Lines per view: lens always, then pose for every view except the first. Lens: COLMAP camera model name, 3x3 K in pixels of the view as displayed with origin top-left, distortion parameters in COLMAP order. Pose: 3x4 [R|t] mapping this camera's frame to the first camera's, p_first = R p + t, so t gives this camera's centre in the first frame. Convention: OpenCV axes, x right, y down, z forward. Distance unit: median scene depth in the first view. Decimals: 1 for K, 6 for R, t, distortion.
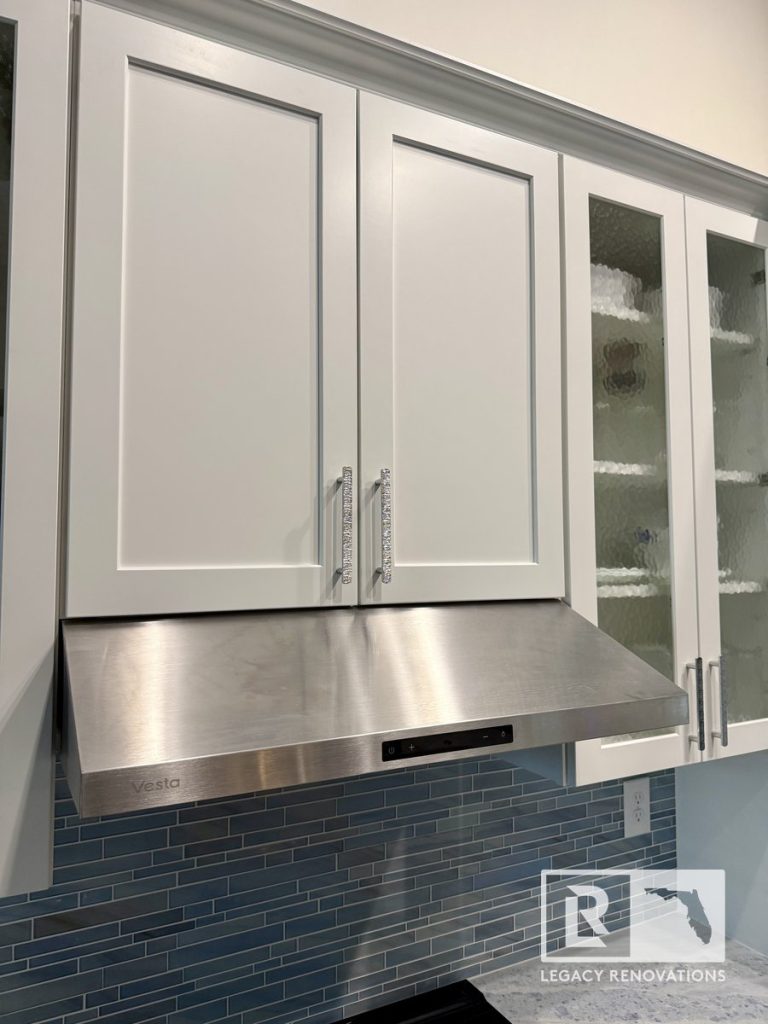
lens RADIAL K [[733.1, 0, 375.5], [0, 733.1, 513.8], [0, 0, 1]] dist [0.033139, -0.047390]
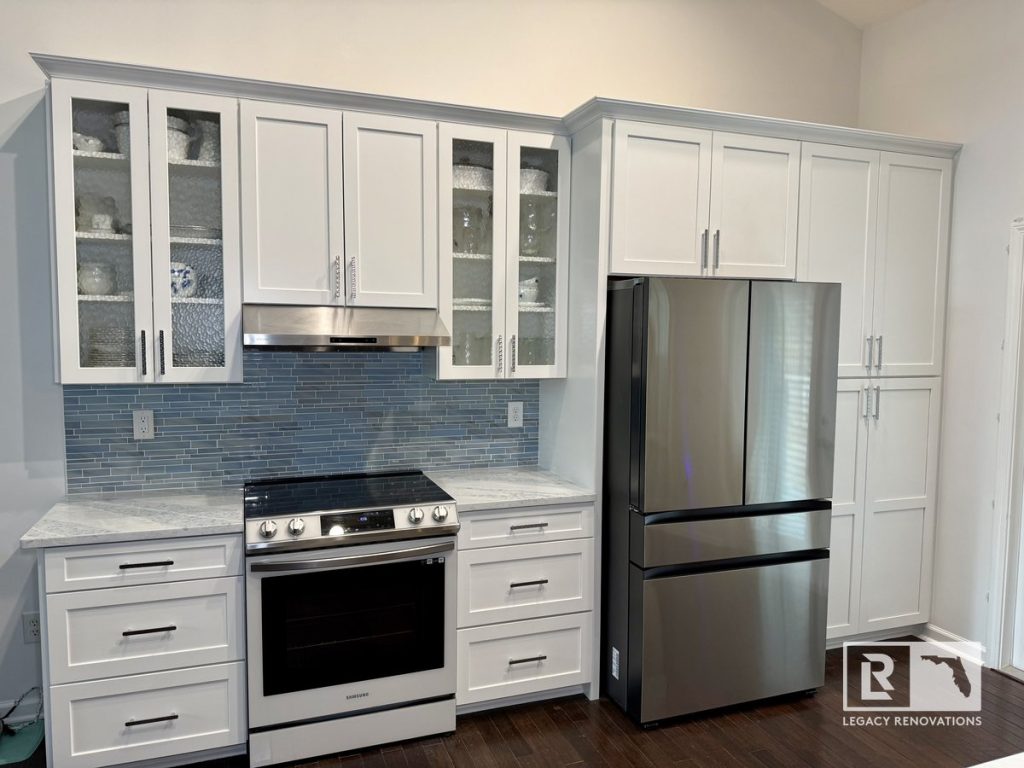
lens RADIAL K [[722.4, 0, 506.2], [0, 722.4, 392.5], [0, 0, 1]] dist [0.067739, -0.088187]
pose [[0.992012, 0.025382, -0.123563, 0.720642], [-0.007425, 0.989598, 0.143668, 0.038604], [0.125924, -0.141603, 0.981882, -1.313055]]
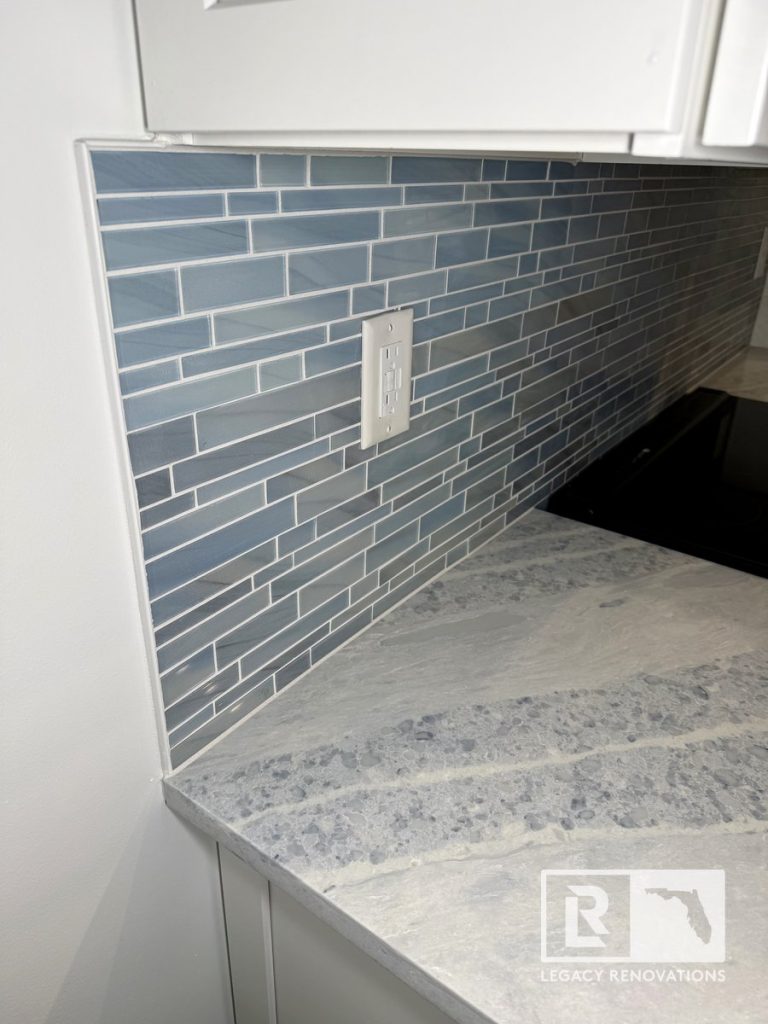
lens RADIAL K [[722.4, 0, 381.9], [0, 722.4, 514.7], [0, 0, 1]] dist [0.067739, -0.088187]
pose [[0.897664, -0.172551, 0.405493, -0.843338], [-0.047779, 0.876621, 0.478804, 0.298492], [-0.438082, -0.449179, 0.778667, 0.253473]]
